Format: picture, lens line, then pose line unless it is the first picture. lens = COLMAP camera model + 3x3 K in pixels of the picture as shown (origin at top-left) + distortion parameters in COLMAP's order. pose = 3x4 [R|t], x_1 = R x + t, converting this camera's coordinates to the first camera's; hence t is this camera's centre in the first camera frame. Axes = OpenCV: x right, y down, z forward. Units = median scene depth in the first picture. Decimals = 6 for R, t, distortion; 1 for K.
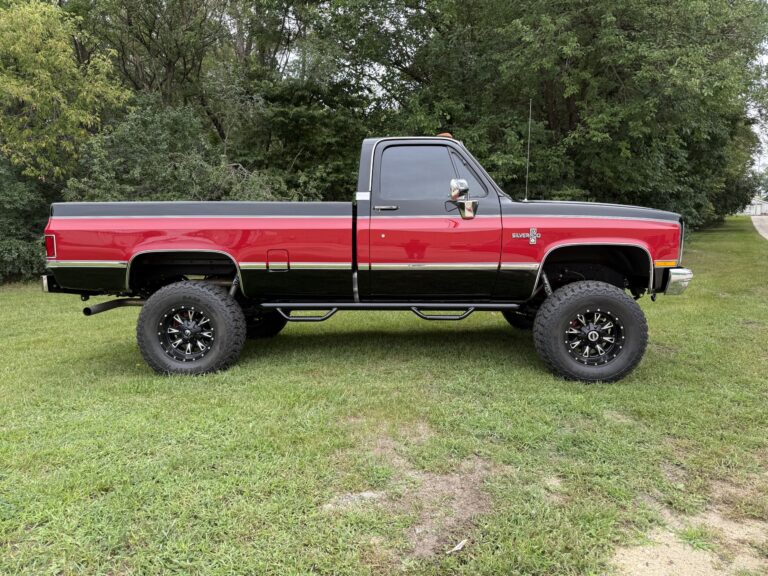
lens RADIAL K [[555.3, 0, 390.1], [0, 555.3, 287.1], [0, 0, 1]] dist [0.033445, -0.031108]
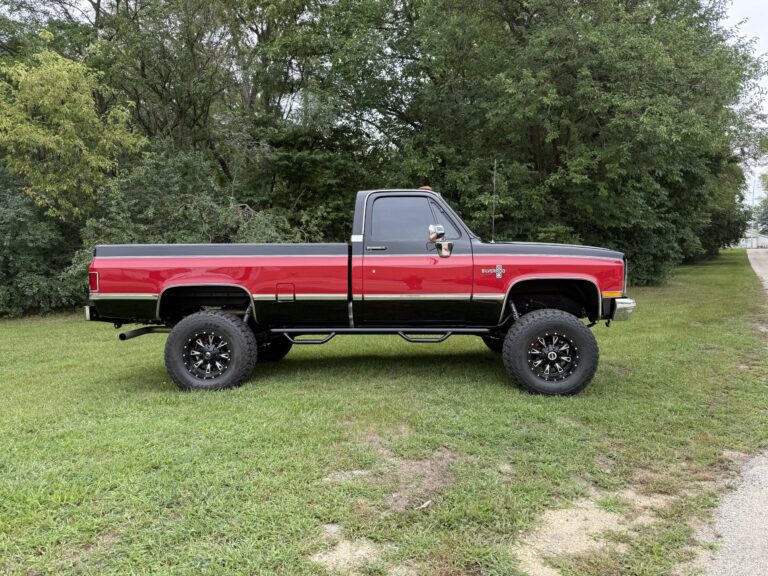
lens RADIAL K [[555.3, 0, 387.2], [0, 555.3, 285.6], [0, 0, 1]] dist [0.033445, -0.031108]
pose [[0.999976, -0.003857, -0.005767, 0.021310], [0.003488, 0.998023, -0.062758, 0.011640], [0.005998, 0.062736, 0.998012, -0.173857]]
